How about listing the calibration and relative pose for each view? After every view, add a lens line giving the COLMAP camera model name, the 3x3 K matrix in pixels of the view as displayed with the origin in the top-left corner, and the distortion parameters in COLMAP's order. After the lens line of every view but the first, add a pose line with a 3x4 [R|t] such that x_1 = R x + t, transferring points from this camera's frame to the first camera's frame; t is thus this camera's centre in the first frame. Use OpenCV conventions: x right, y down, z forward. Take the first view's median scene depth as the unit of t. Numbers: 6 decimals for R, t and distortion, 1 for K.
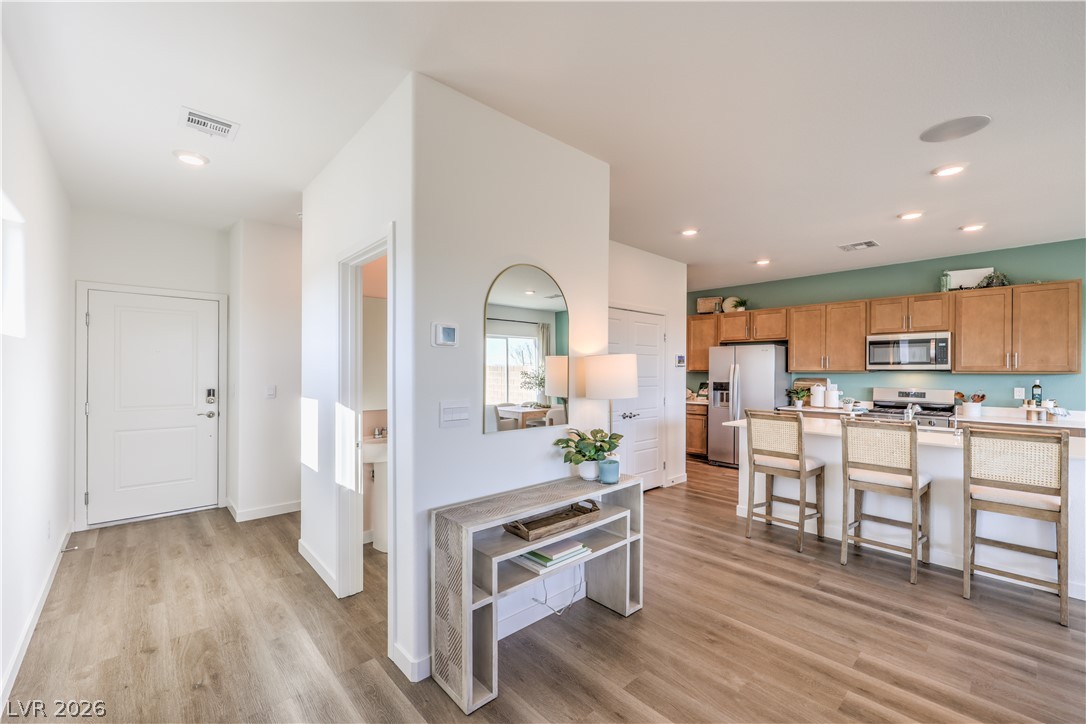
lens RADIAL K [[441.8, 0, 542.3], [0, 441.8, 371.9], [0, 0, 1]] dist [0.000294, -0.000288]
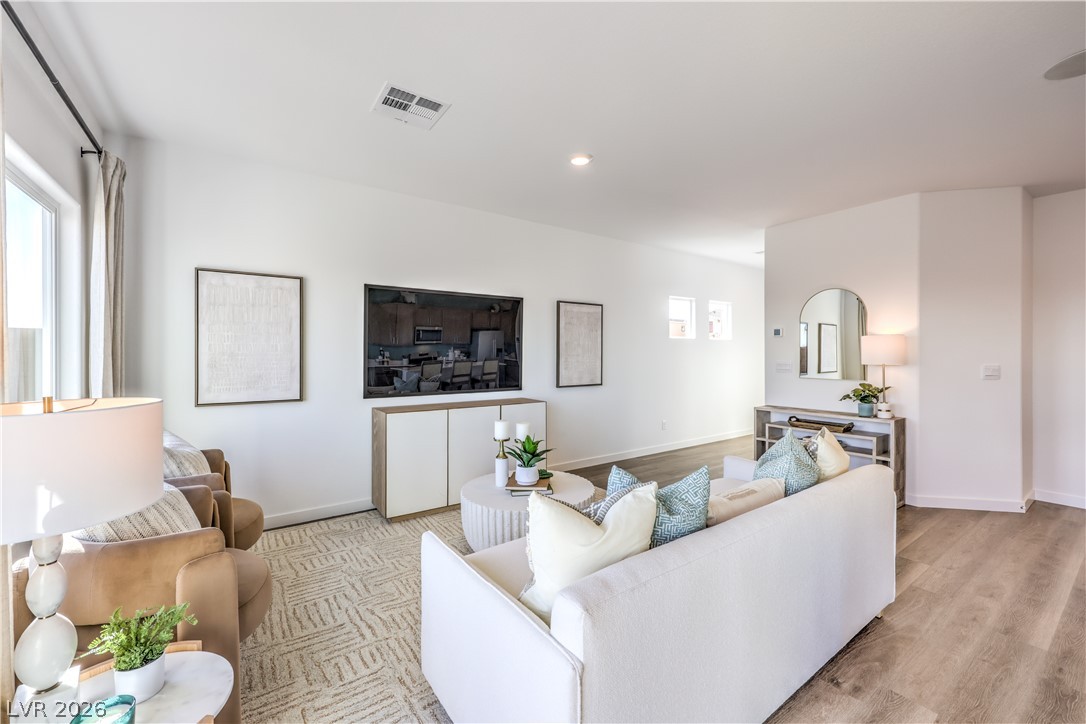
lens RADIAL K [[441.8, 0, 536.3], [0, 441.8, 350.8], [0, 0, 1]] dist [0.000294, -0.000288]
pose [[-0.127005, -0.005676, -0.991886, 0.976962], [-0.004849, 0.999975, -0.005101, 0.013269], [0.991890, 0.004162, -0.127029, 0.014845]]
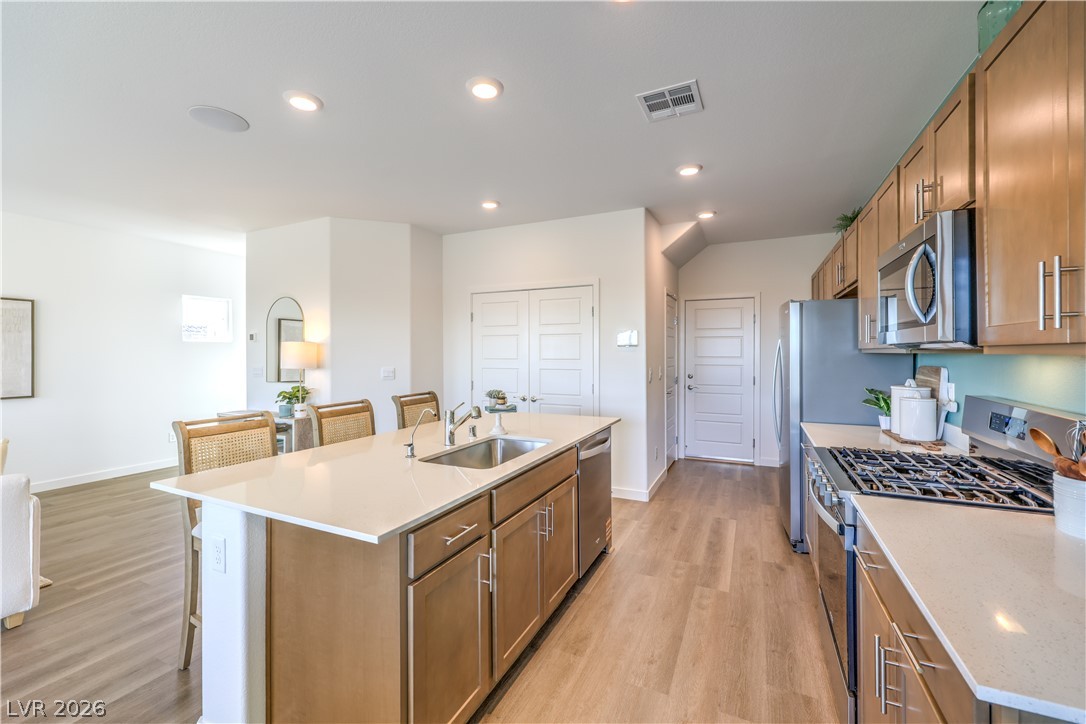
lens RADIAL K [[441.8, 0, 544.7], [0, 441.8, 353.1], [0, 0, 1]] dist [0.000294, -0.000288]
pose [[0.381188, -0.006787, -0.924473, 1.108058], [-0.001452, 0.999967, -0.007940, 0.006507], [0.924496, 0.004369, 0.381166, 0.667562]]
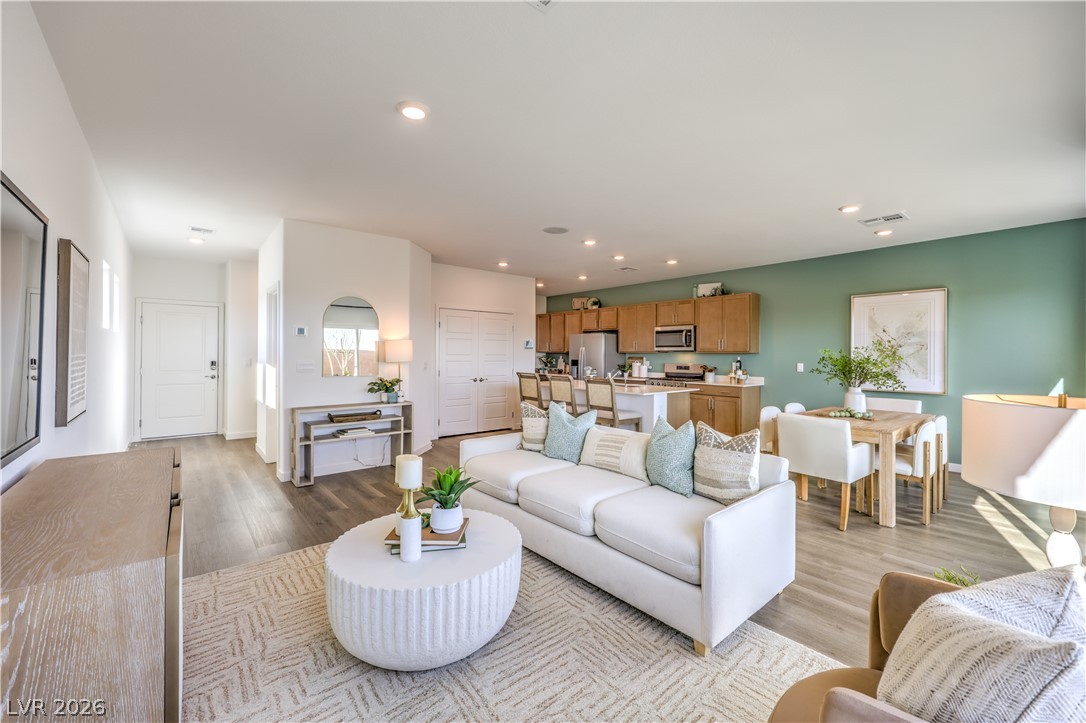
lens RADIAL K [[441.8, 0, 544.5], [0, 441.8, 354.9], [0, 0, 1]] dist [0.000294, -0.000288]
pose [[0.999224, 0.002981, -0.039282, 0.487919], [-0.003080, 0.999992, -0.002456, 0.015420], [0.039274, 0.002575, 0.999225, -0.527976]]
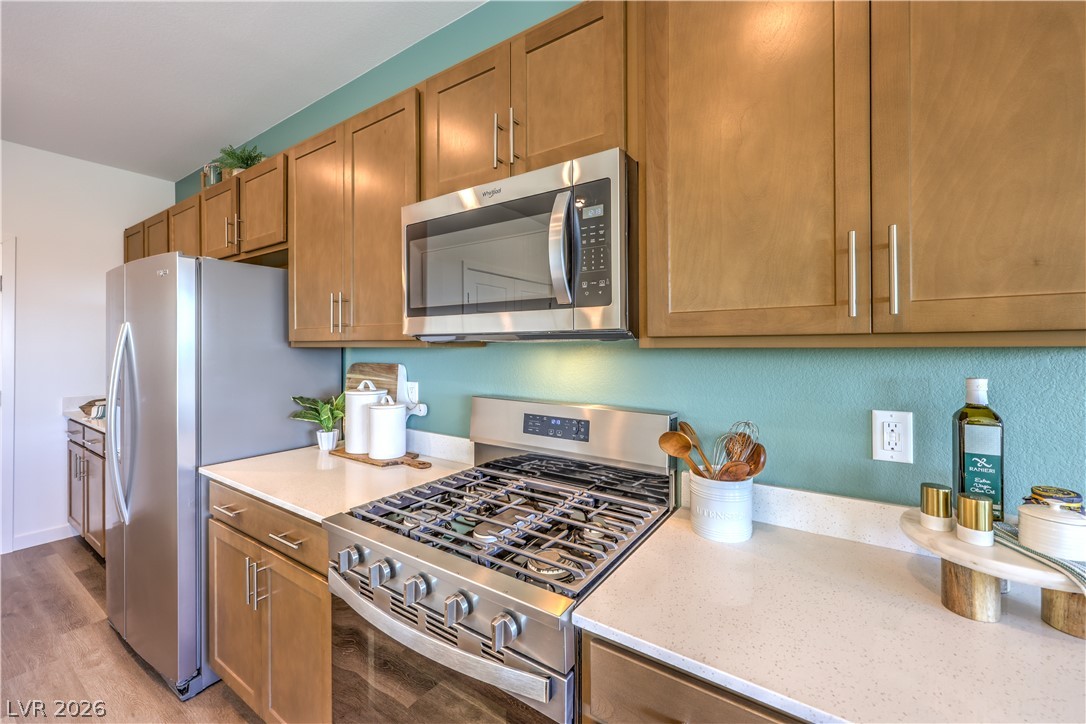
lens RADIAL K [[441.8, 0, 546.9], [0, 441.8, 342.5], [0, 0, 1]] dist [0.000294, -0.000288]
pose [[0.970911, -0.004723, 0.239393, 0.855415], [0.007388, 0.999920, -0.010239, 0.002464], [-0.239326, 0.011710, 0.970869, 0.822462]]
